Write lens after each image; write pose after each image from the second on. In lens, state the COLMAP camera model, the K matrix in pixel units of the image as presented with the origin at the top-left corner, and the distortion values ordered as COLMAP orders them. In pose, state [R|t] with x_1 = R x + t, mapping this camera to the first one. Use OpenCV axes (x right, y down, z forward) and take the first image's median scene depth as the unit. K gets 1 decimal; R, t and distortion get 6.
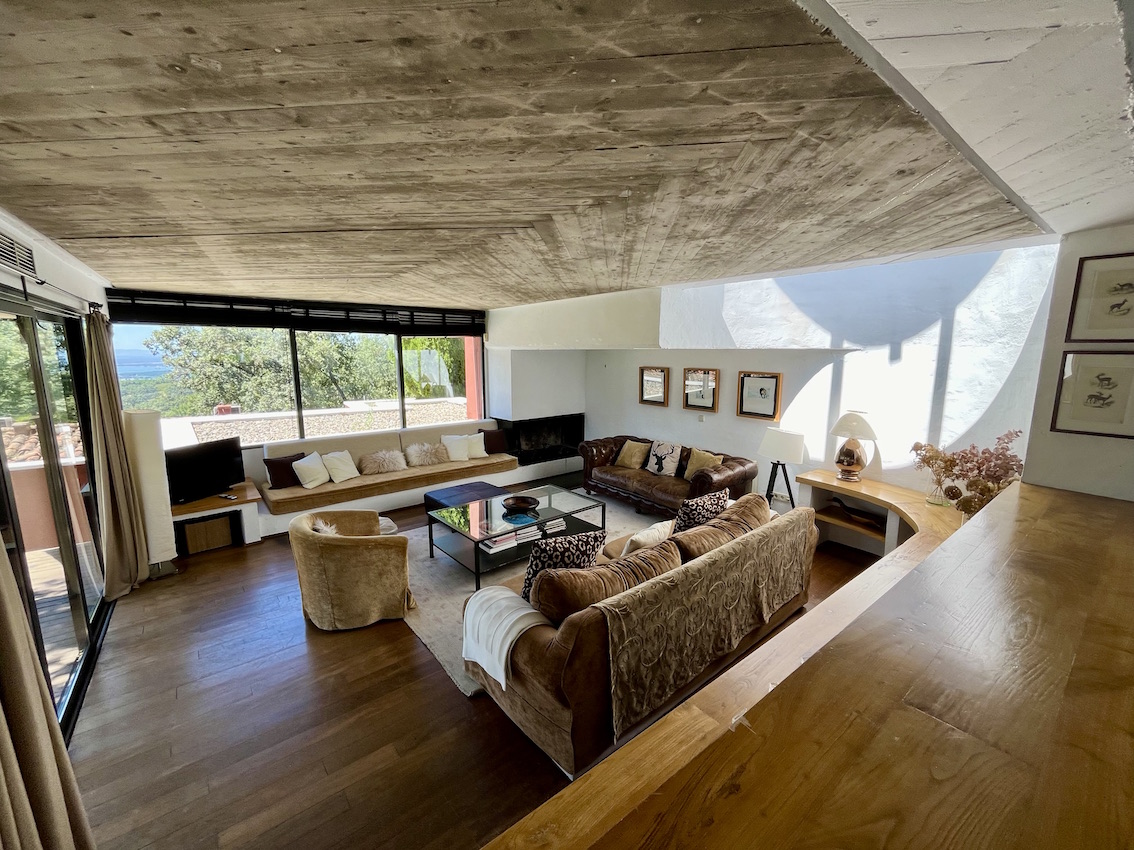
lens RADIAL K [[463.1, 0, 570.4], [0, 463.1, 424.0], [0, 0, 1]] dist [-0.003488, -0.000301]
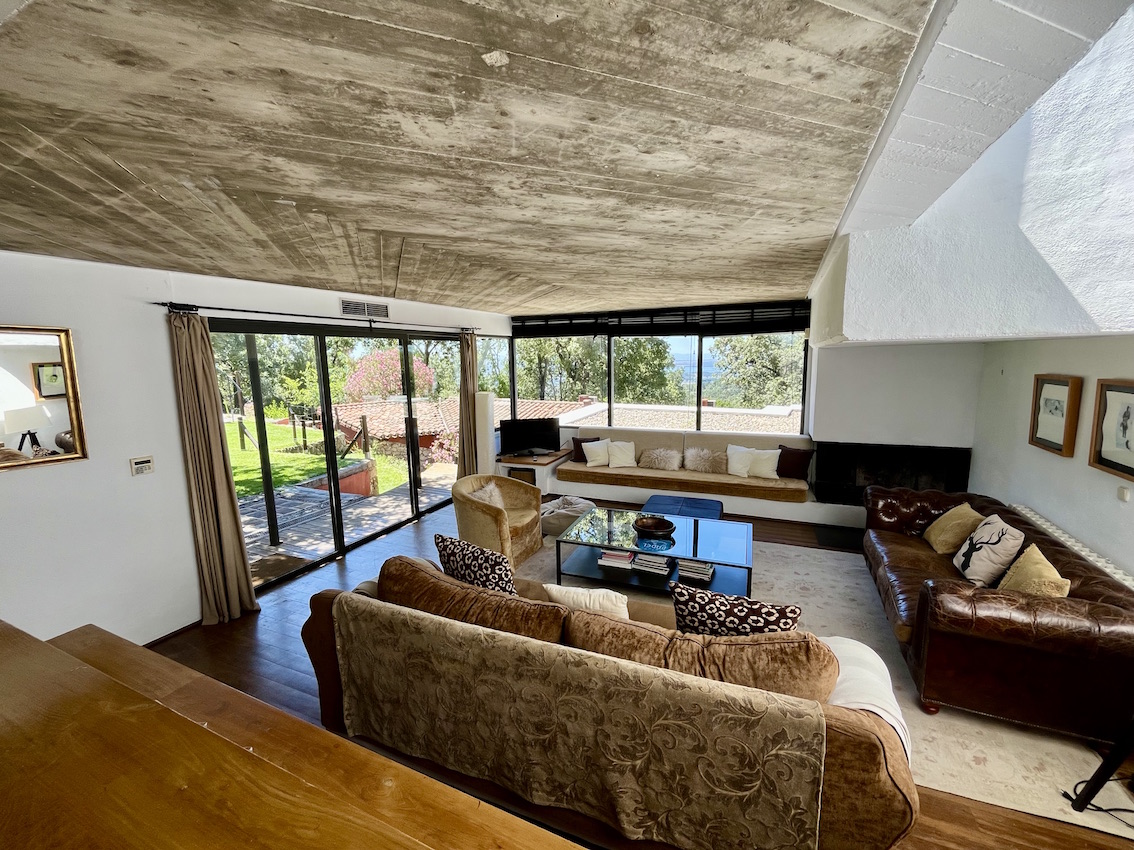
lens RADIAL K [[463.1, 0, 570.8], [0, 463.1, 425.8], [0, 0, 1]] dist [-0.003488, -0.000301]
pose [[0.462443, 0.121526, -0.878281, 0.439519], [-0.121897, 0.989870, 0.072784, -0.046691], [0.878230, 0.073402, 0.472572, 0.346349]]
